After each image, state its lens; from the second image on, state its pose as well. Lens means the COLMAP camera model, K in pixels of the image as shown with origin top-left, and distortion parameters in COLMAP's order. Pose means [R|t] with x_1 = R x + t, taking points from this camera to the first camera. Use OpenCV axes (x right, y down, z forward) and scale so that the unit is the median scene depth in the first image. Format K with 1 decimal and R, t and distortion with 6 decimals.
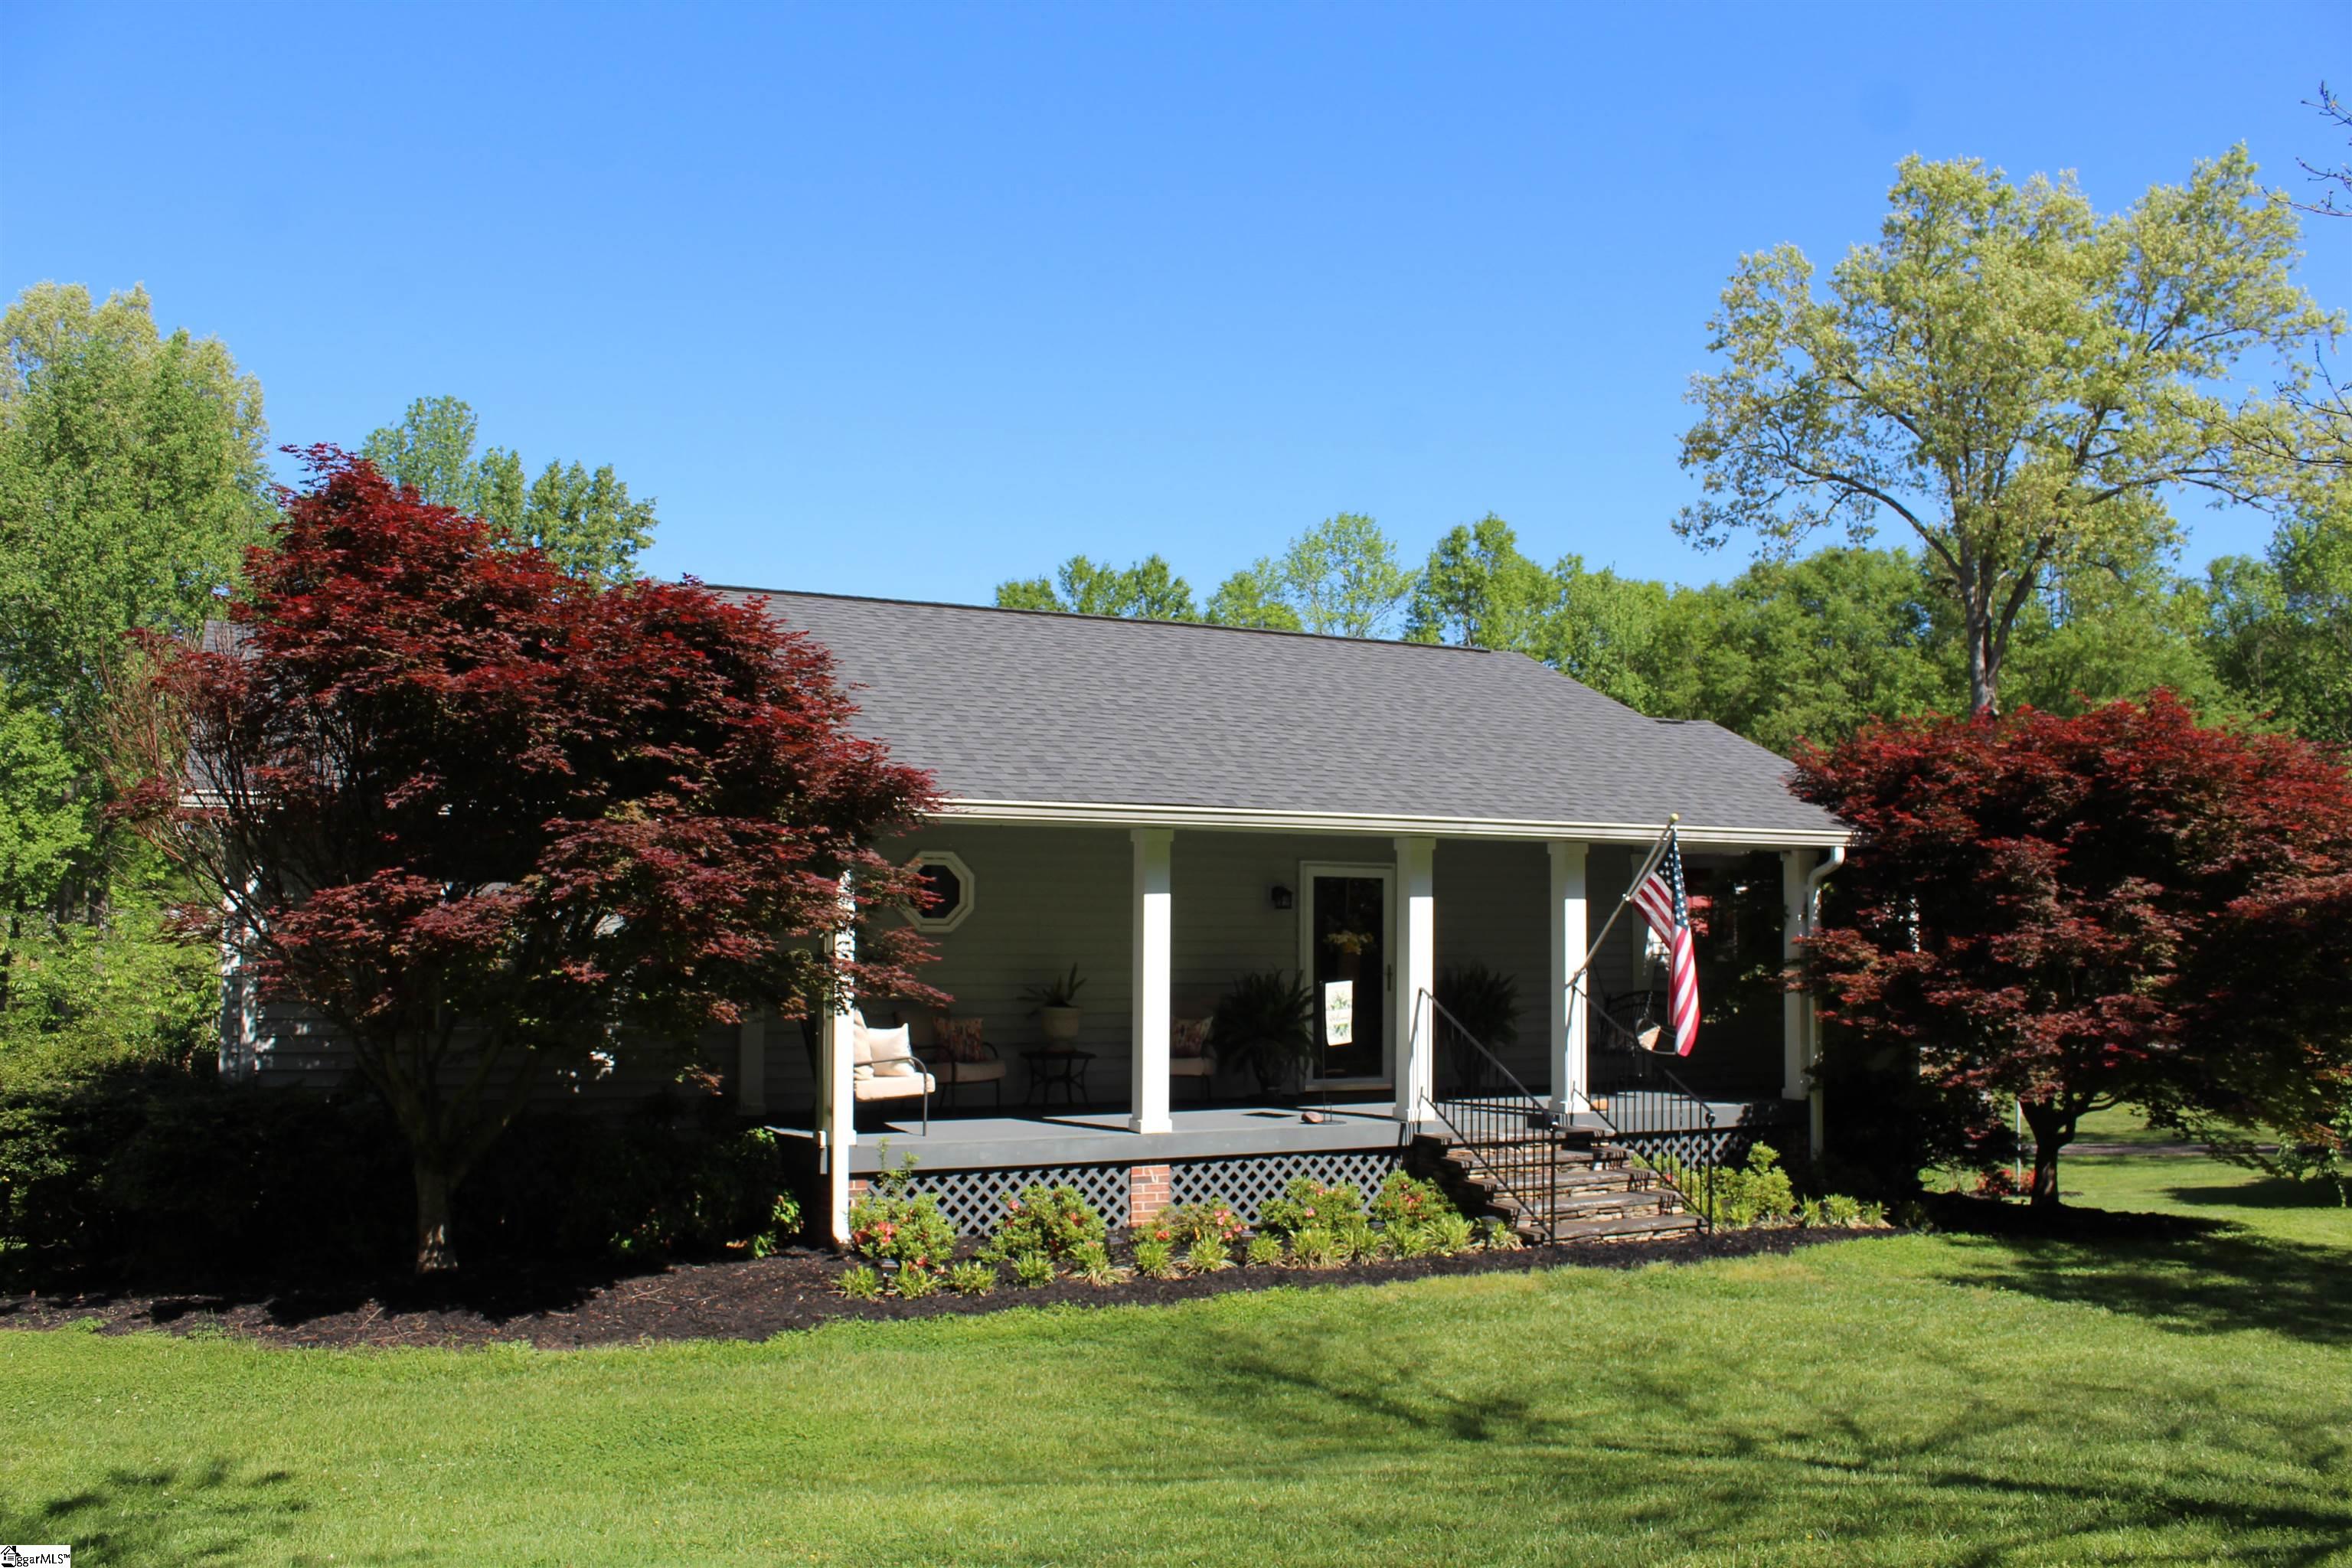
lens RADIAL K [[1946.4, 0, 1176.0], [0, 1946.4, 784.0], [0, 0, 1]] dist [-0.119072, 0.107388]
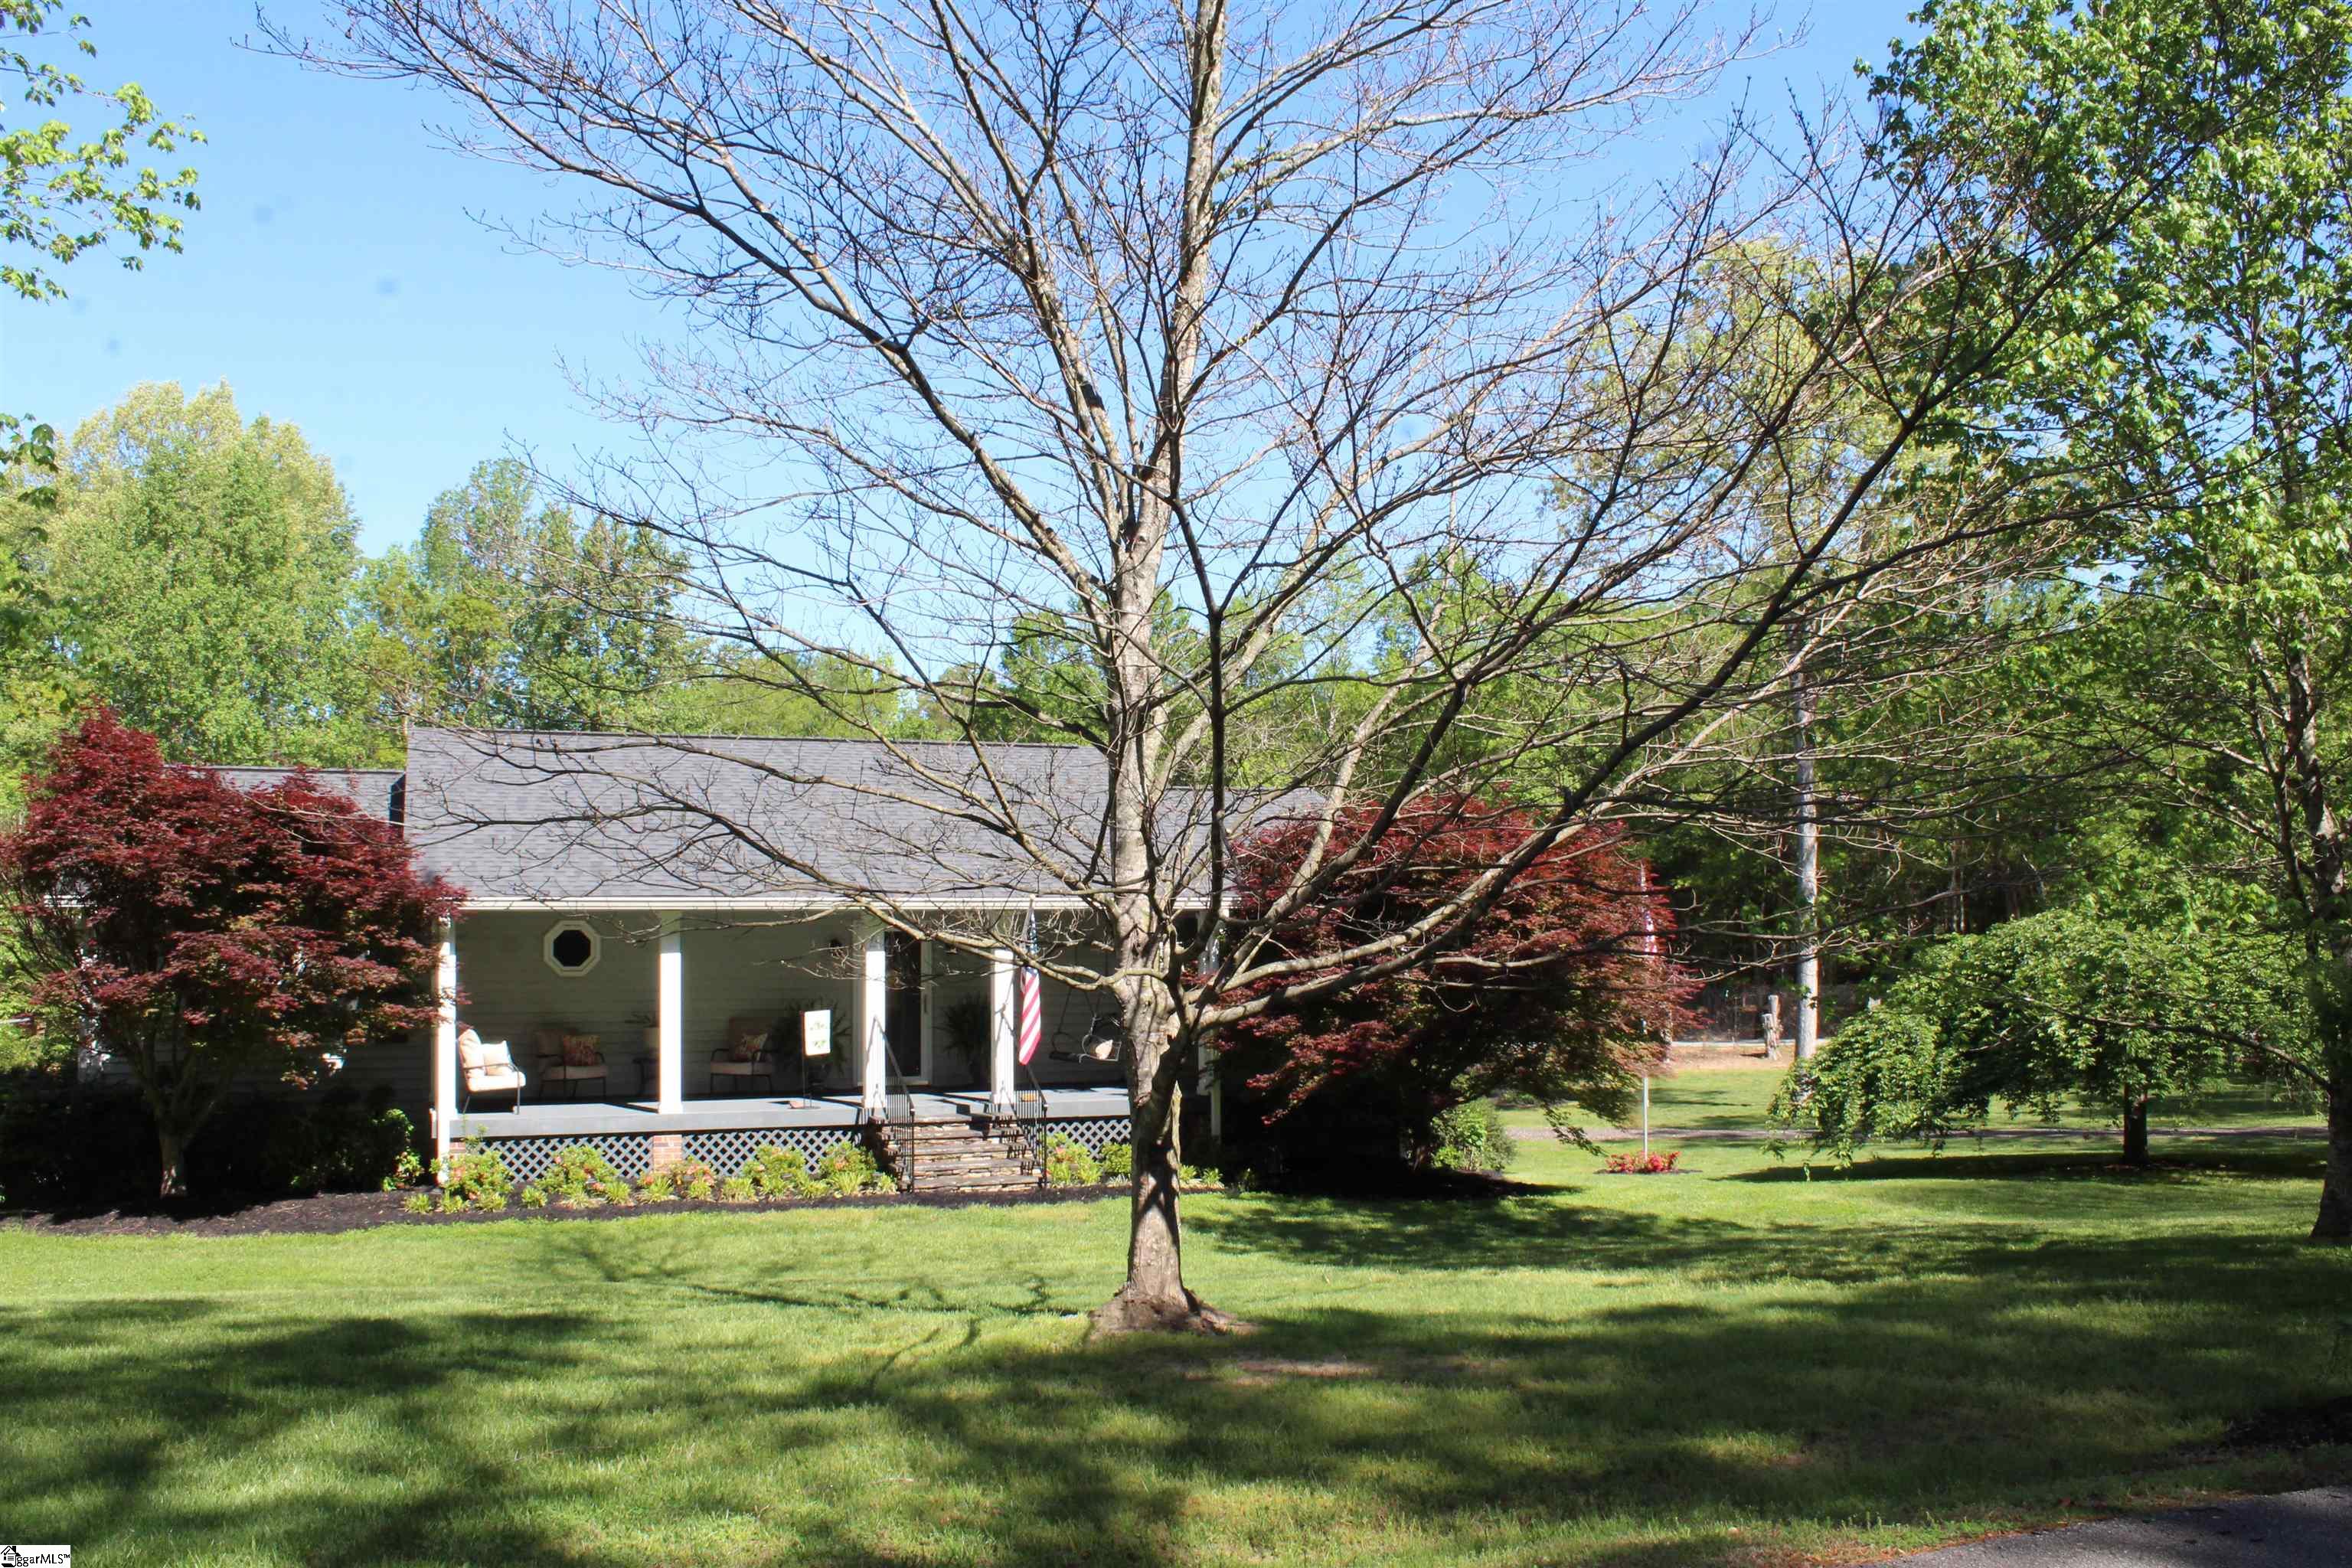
lens RADIAL K [[1946.4, 0, 1176.0], [0, 1946.4, 784.0], [0, 0, 1]] dist [-0.119072, 0.107388]
pose [[0.996701, -0.012501, -0.080199, 0.505834], [0.013101, 0.999890, 0.006969, -0.081459], [0.080103, -0.007997, 0.996755, -0.457679]]
